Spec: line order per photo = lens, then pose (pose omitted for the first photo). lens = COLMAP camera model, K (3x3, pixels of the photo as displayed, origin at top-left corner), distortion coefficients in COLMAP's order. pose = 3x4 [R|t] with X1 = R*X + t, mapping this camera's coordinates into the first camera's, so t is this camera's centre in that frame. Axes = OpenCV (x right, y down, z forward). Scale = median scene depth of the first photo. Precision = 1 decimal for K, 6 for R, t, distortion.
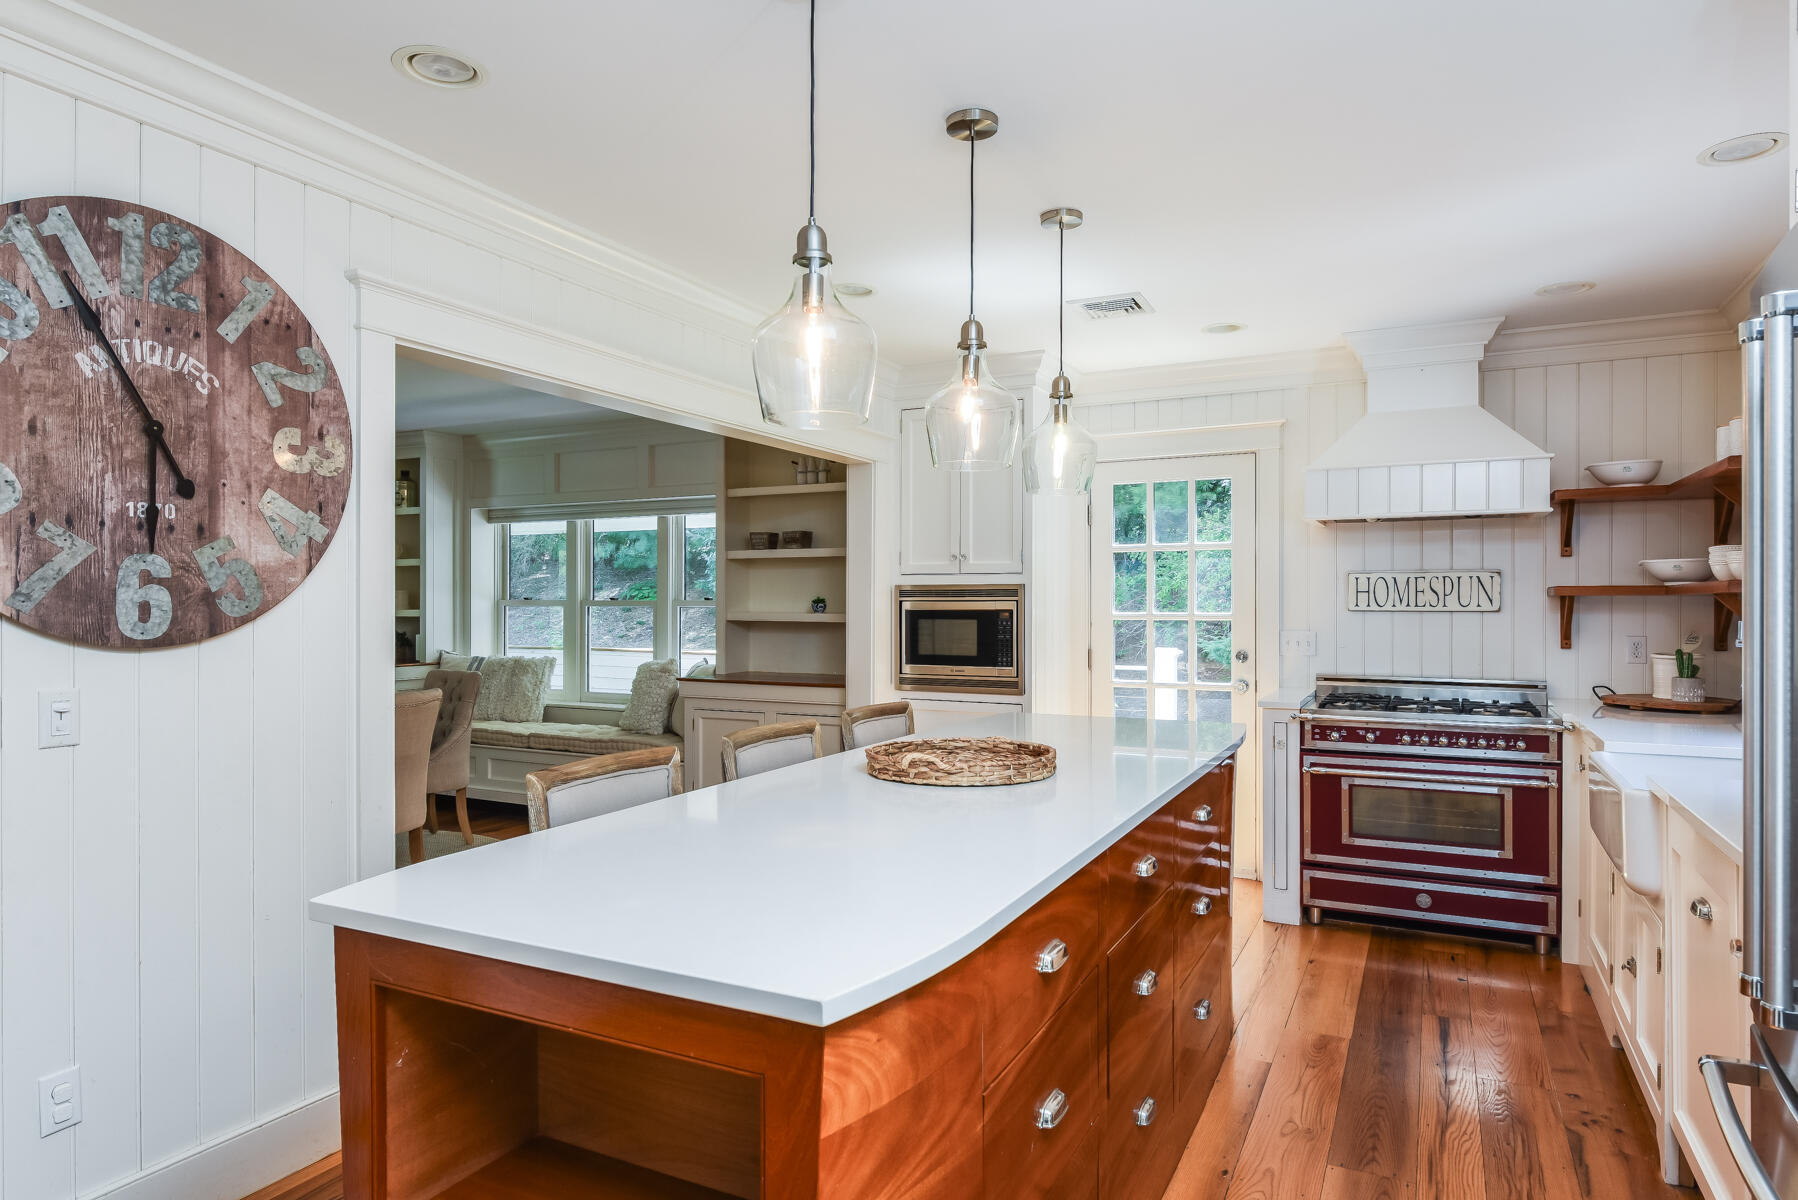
lens RADIAL K [[1059.1, 0, 892.5], [0, 1059.1, 601.8], [0, 0, 1]] dist [-0.004866, 0.000030]
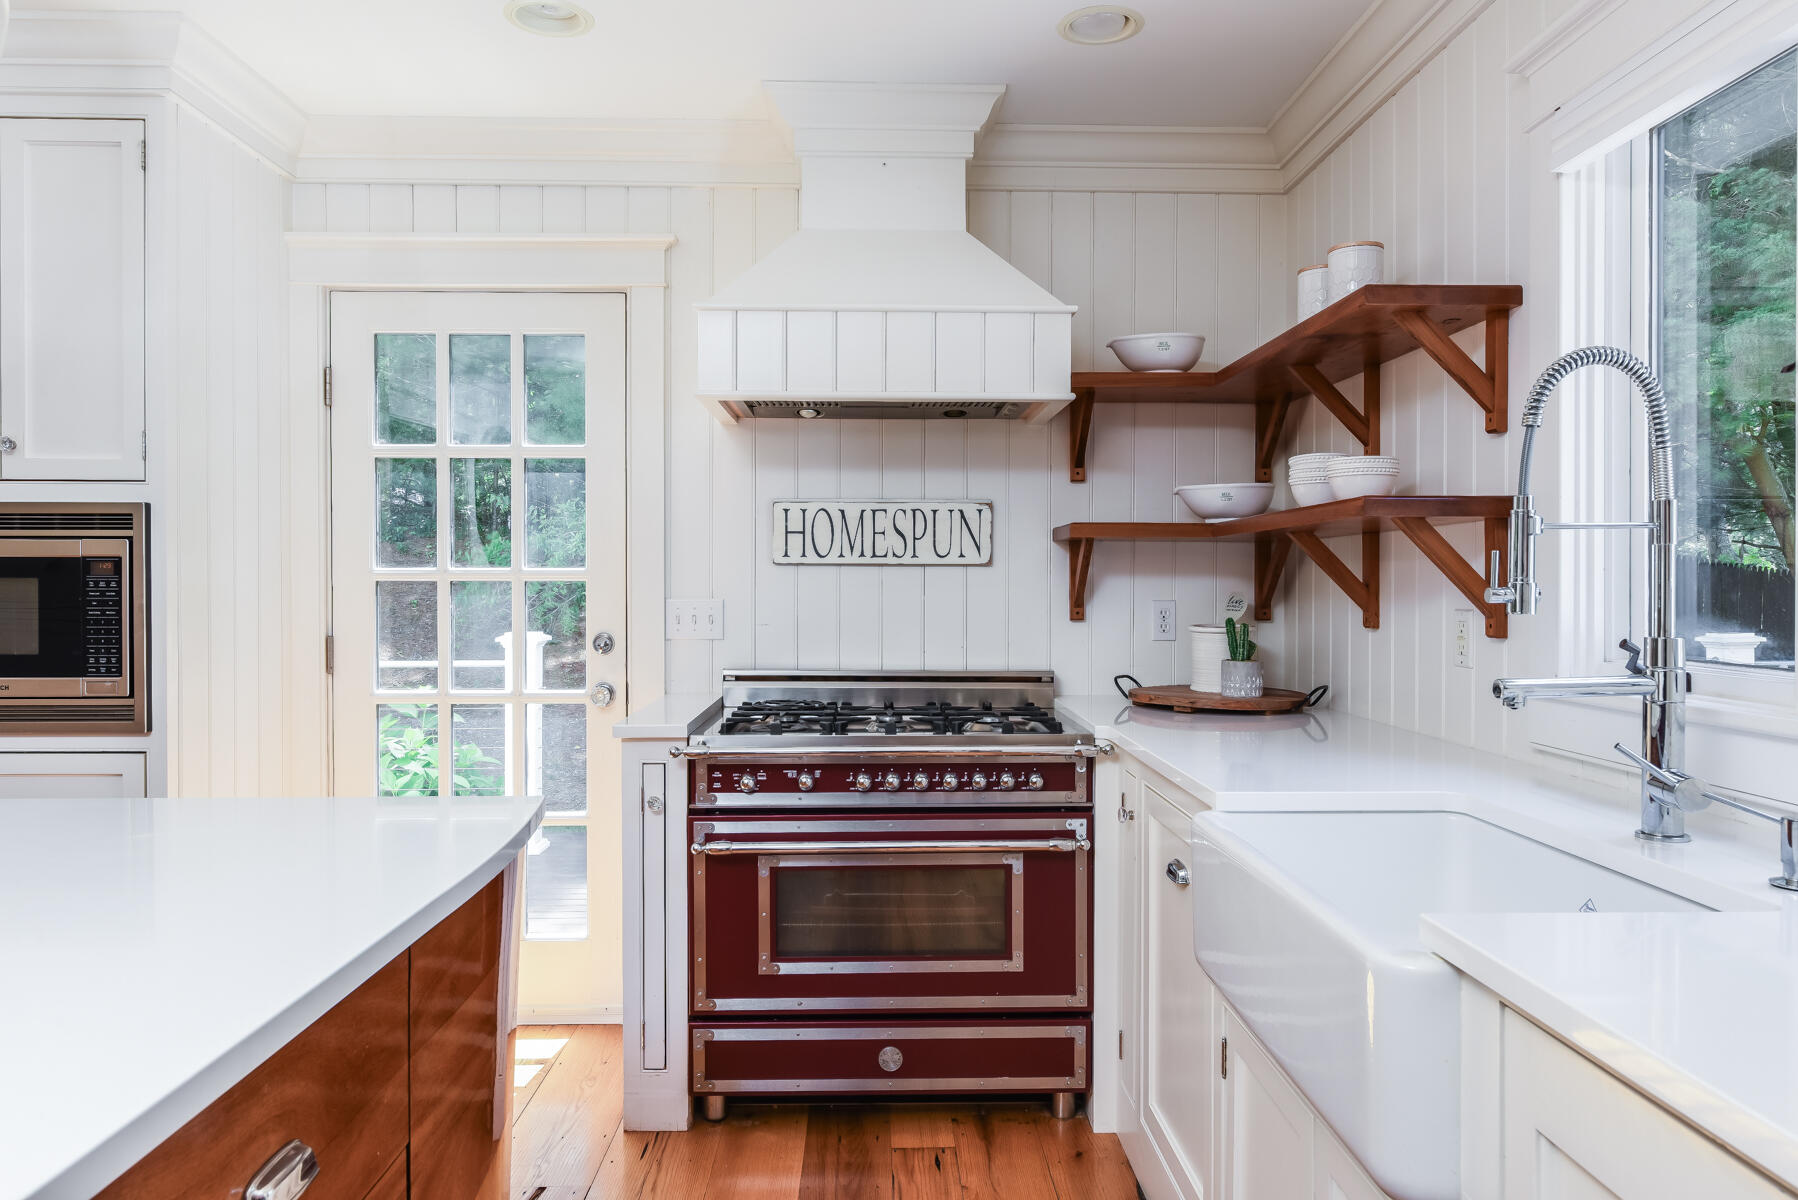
lens RADIAL K [[1059.1, 0, 892.5], [0, 1059.1, 601.8], [0, 0, 1]] dist [-0.004866, 0.000030]
pose [[0.877296, -0.004440, 0.479929, 0.218149], [-0.001400, 0.999929, 0.011809, 0.024935], [-0.479948, -0.011032, 0.877228, 0.475409]]
